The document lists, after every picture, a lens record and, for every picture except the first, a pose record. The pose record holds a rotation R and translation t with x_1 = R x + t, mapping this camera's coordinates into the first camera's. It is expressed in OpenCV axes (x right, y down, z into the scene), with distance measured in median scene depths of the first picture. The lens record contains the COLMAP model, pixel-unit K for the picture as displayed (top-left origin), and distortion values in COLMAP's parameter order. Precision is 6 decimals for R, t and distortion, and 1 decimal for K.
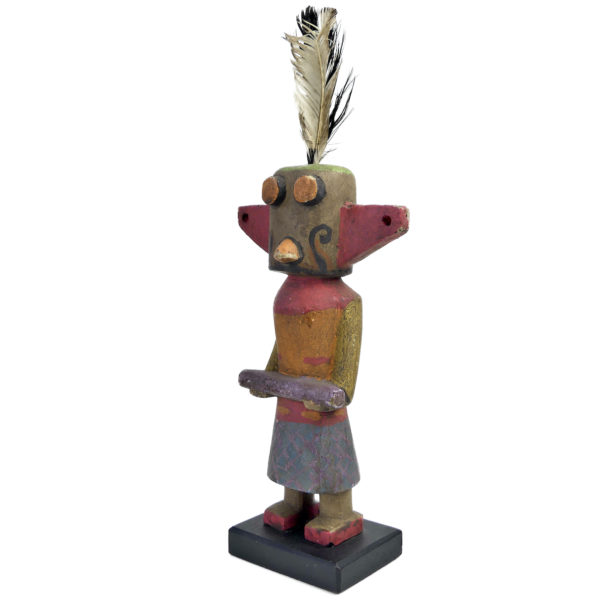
lens RADIAL K [[772.1, 0, 300.0], [0, 772.1, 300.0], [0, 0, 1]] dist [-0.012064, 0.009322]
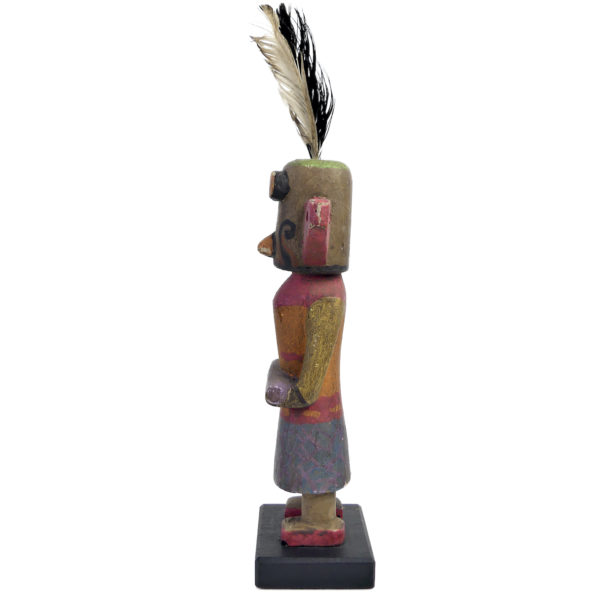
lens RADIAL K [[772.1, 0, 300.0], [0, 772.1, 300.0], [0, 0, 1]] dist [-0.012064, 0.009322]
pose [[0.660426, 0.085329, -0.746027, 0.772992], [-0.091412, 0.995269, 0.032914, -0.028311], [0.745306, 0.046458, 0.665102, 0.344225]]
